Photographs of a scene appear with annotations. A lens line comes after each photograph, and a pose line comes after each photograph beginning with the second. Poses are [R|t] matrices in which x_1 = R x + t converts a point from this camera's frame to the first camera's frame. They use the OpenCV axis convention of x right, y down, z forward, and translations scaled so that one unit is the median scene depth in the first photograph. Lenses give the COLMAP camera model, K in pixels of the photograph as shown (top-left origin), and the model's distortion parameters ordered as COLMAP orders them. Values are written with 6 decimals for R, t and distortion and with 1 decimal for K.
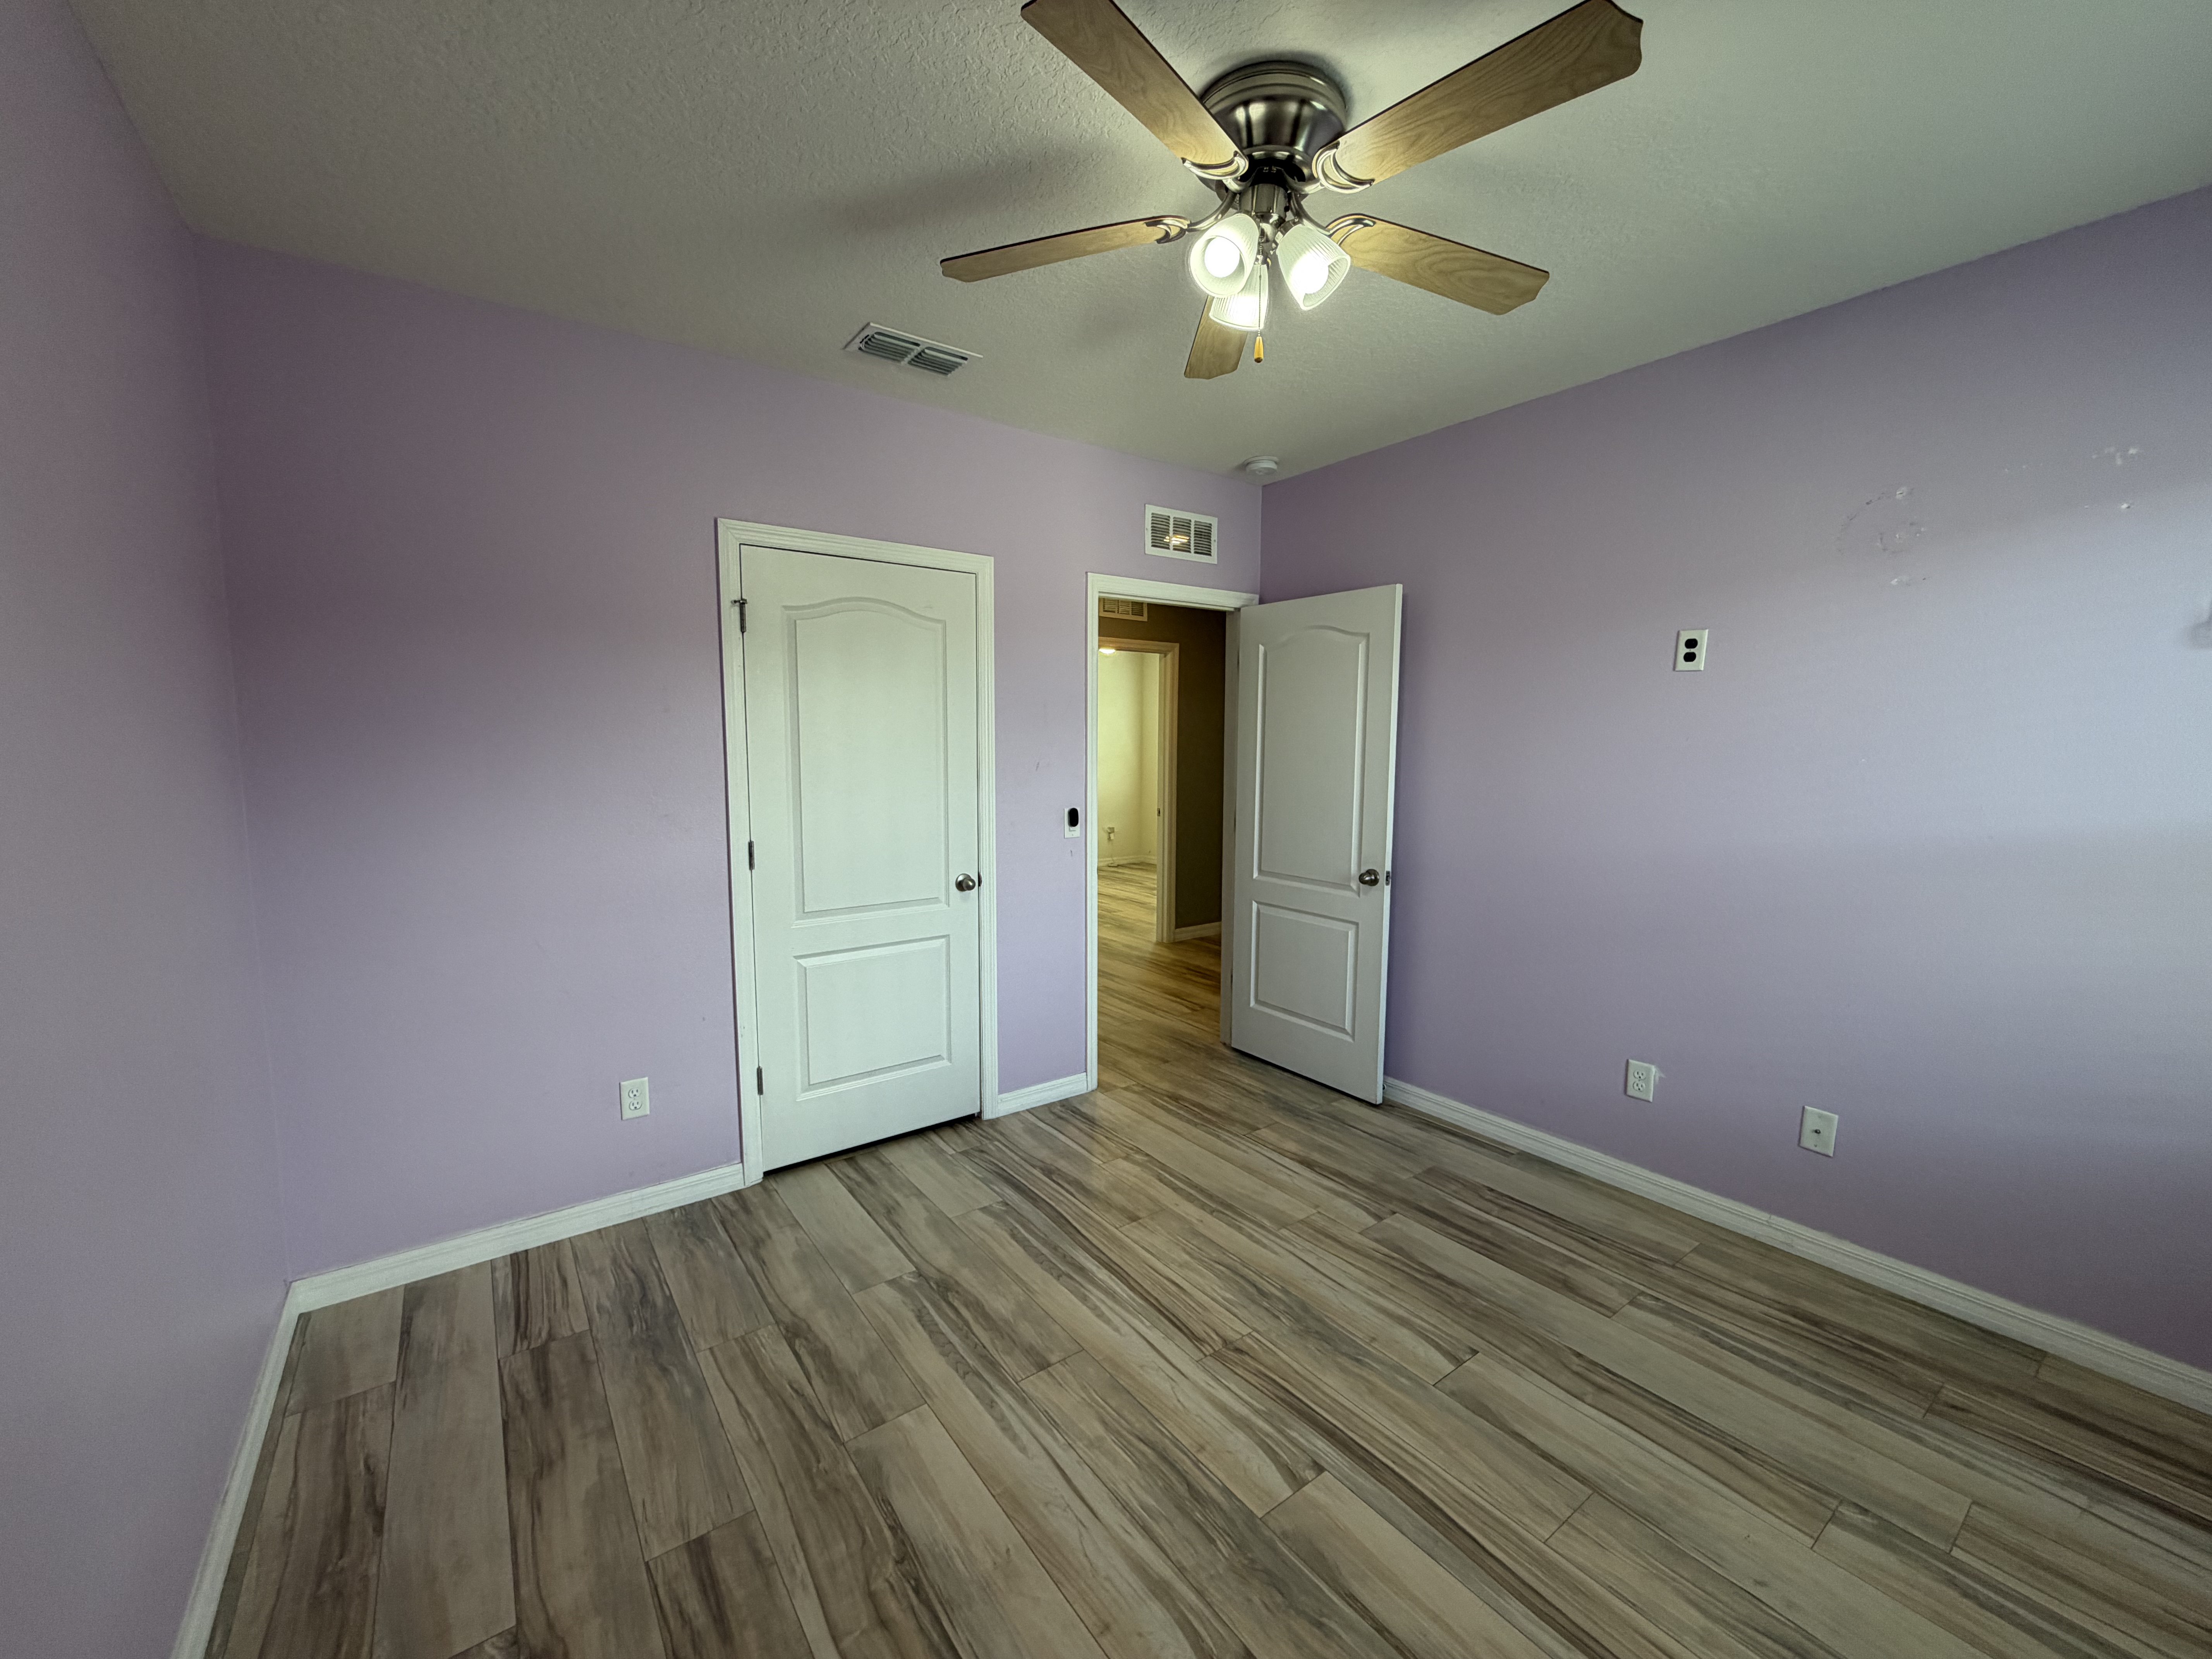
lens RADIAL K [[887.3, 0, 1106.2], [0, 887.3, 827.2], [0, 0, 1]] dist [0.000323, 0.000102]
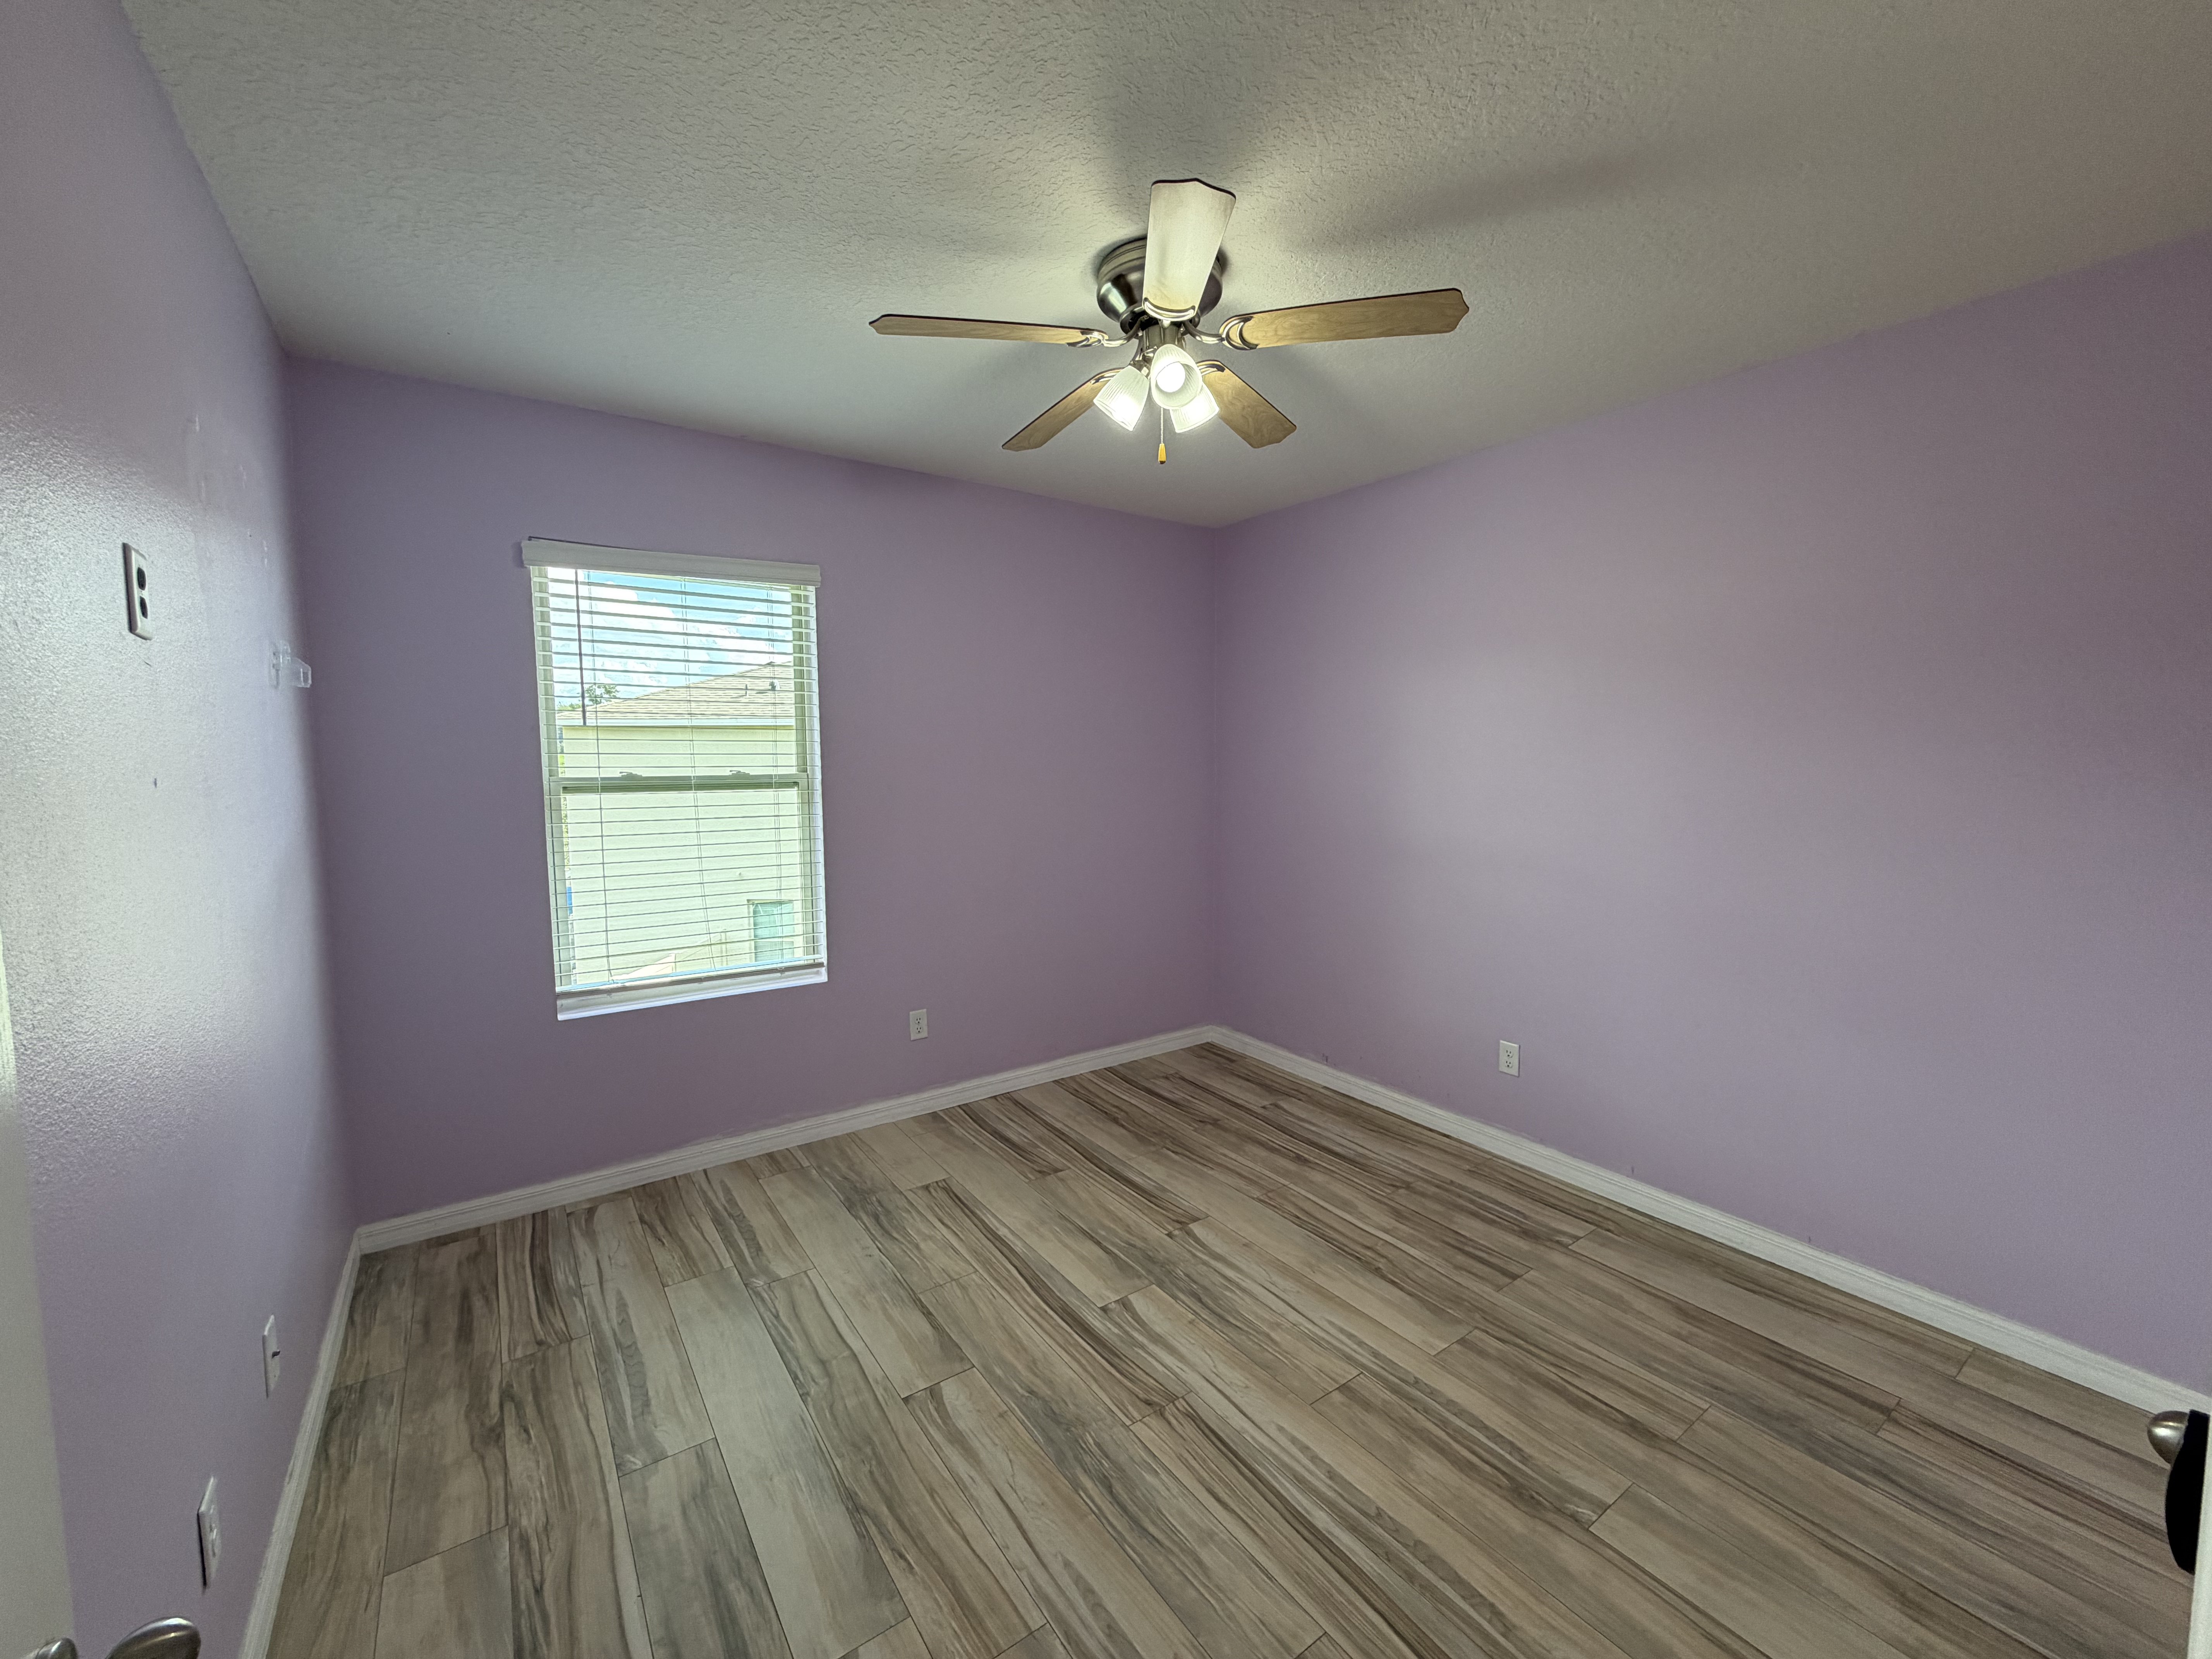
lens RADIAL K [[887.3, 0, 1106.7], [0, 887.3, 826.2], [0, 0, 1]] dist [0.000323, 0.000102]
pose [[-0.999881, -0.000677, 0.015397, 0.185188], [0.002170, 0.982899, 0.184132, -0.209761], [-0.015258, 0.184143, -0.982781, 1.875708]]
